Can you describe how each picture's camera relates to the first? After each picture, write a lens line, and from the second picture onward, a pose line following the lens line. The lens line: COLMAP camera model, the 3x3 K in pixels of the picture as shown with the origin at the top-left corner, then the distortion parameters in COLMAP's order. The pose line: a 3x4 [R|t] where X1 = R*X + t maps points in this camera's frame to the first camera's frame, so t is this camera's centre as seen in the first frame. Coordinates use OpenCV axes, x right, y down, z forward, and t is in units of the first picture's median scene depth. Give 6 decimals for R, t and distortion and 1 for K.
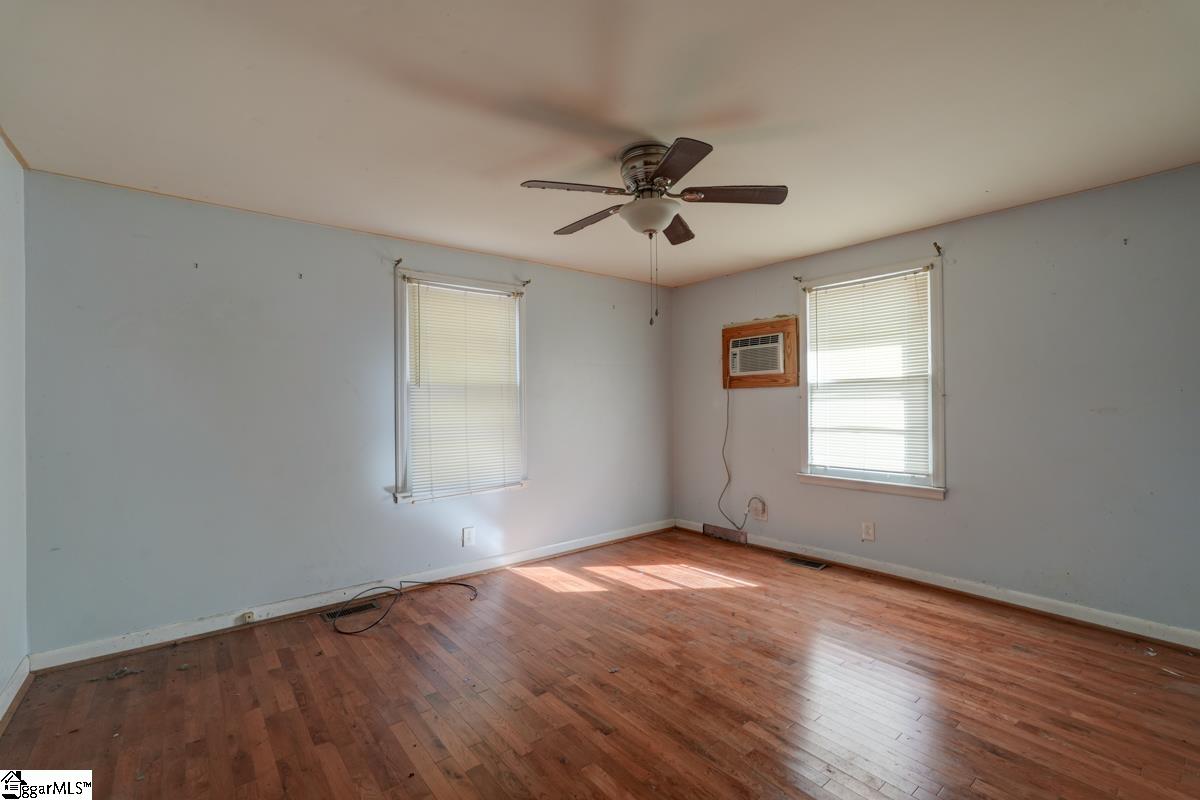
lens RADIAL K [[524.6, 0, 601.0], [0, 524.6, 404.4], [0, 0, 1]] dist [-0.008580, 0.005400]
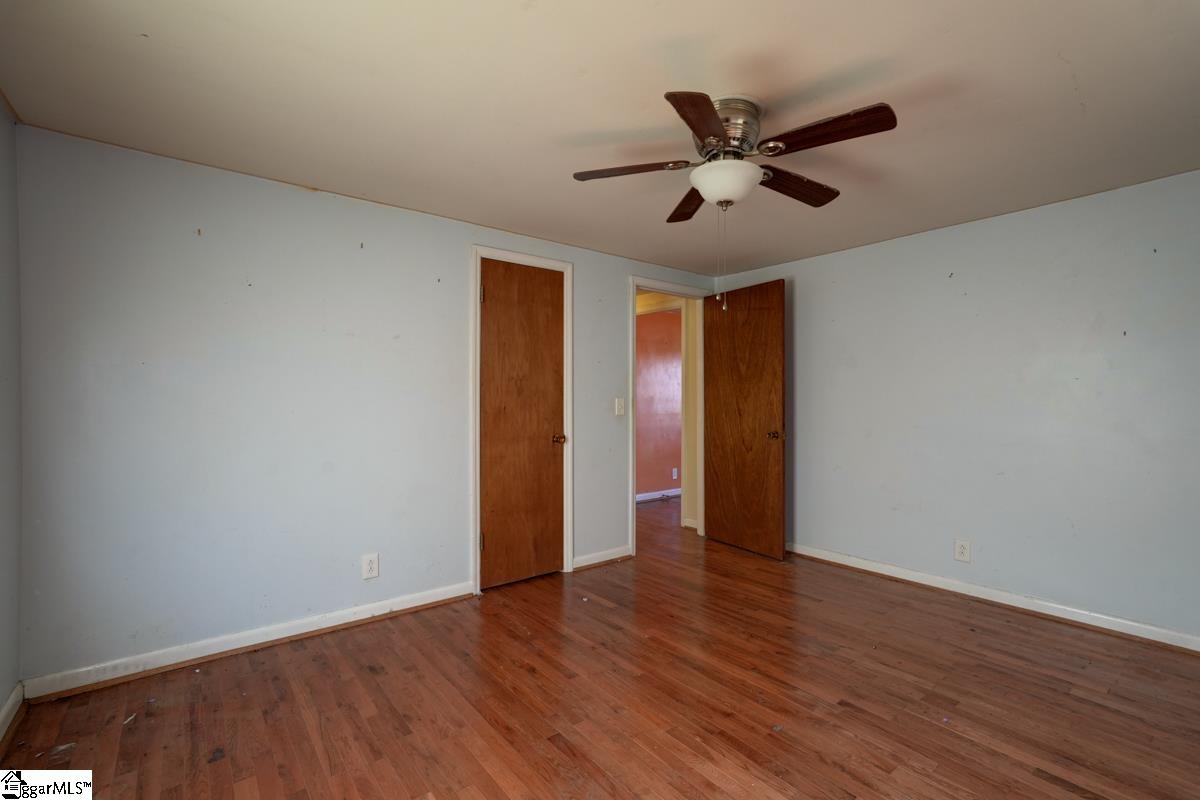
lens RADIAL K [[524.6, 0, 598.4], [0, 524.6, 404.0], [0, 0, 1]] dist [-0.008580, 0.005400]
pose [[-0.999850, 0.013982, 0.010185, 0.312520], [0.014025, 0.999893, 0.004163, -0.004154], [-0.010126, 0.004306, -0.999939, 1.962014]]
